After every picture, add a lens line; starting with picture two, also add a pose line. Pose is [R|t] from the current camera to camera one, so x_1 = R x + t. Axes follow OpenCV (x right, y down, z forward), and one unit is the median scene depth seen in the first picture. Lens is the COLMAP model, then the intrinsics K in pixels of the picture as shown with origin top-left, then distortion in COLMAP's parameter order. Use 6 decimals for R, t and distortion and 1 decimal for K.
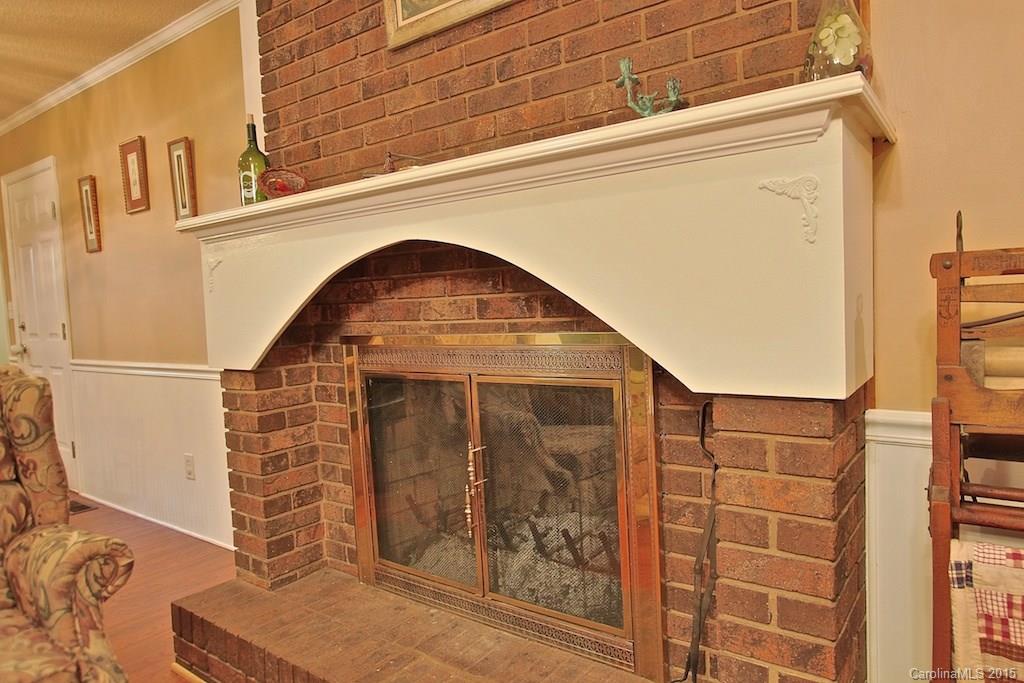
lens RADIAL K [[643.2, 0, 556.5], [0, 643.2, 334.8], [0, 0, 1]] dist [-0.004120, 0.003291]
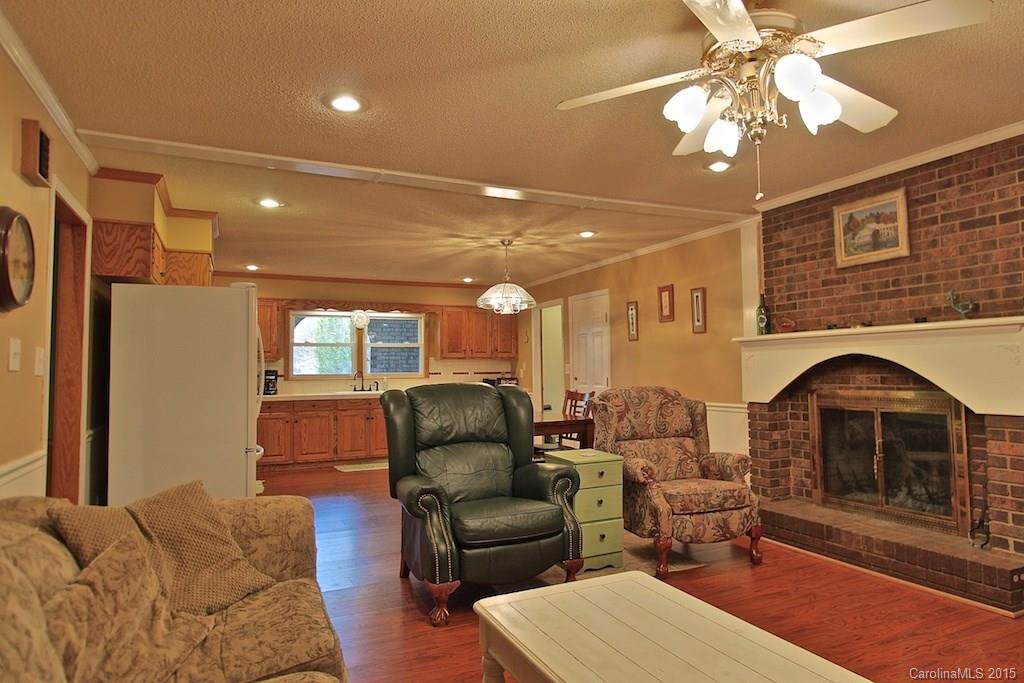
lens RADIAL K [[643.2, 0, 556.5], [0, 643.2, 334.8], [0, 0, 1]] dist [-0.004120, 0.003291]
pose [[0.882069, 0.002517, -0.471113, -0.056038], [-0.046438, 0.995580, -0.081627, 0.037370], [0.468826, 0.093879, 0.878288, -1.478278]]
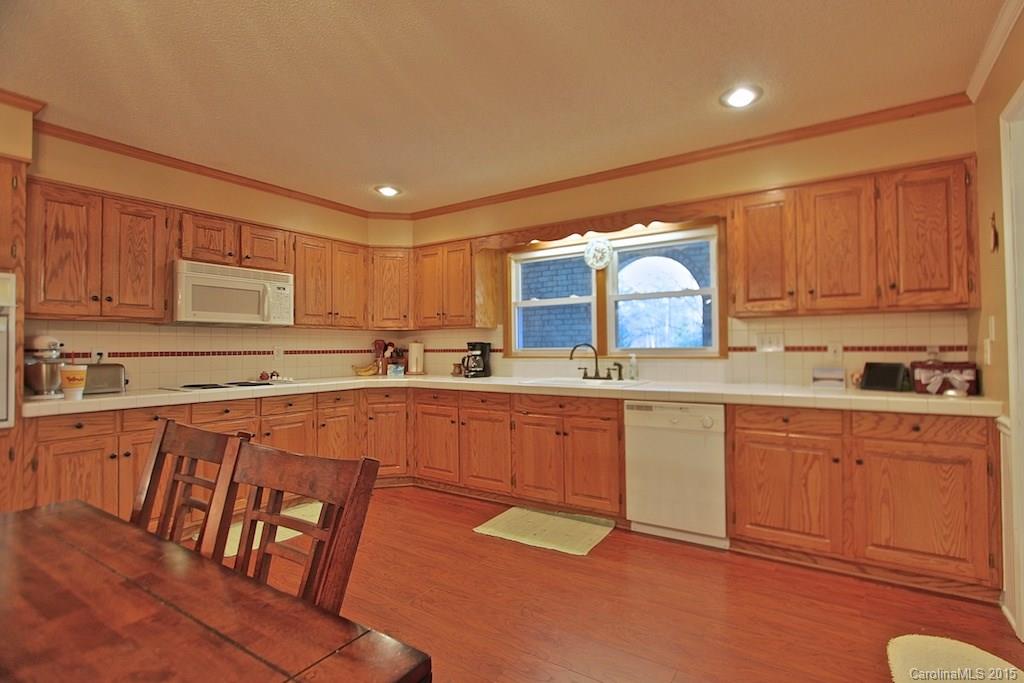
lens RADIAL K [[475.6, 0, 558.5], [0, 475.6, 338.2], [0, 0, 1]] dist [-0.008701, 0.000138]
pose [[0.056062, 0.019936, -0.998228, -1.522990], [-0.044463, 0.998859, 0.017451, -0.064036], [0.997437, 0.043406, 0.056884, 1.668073]]
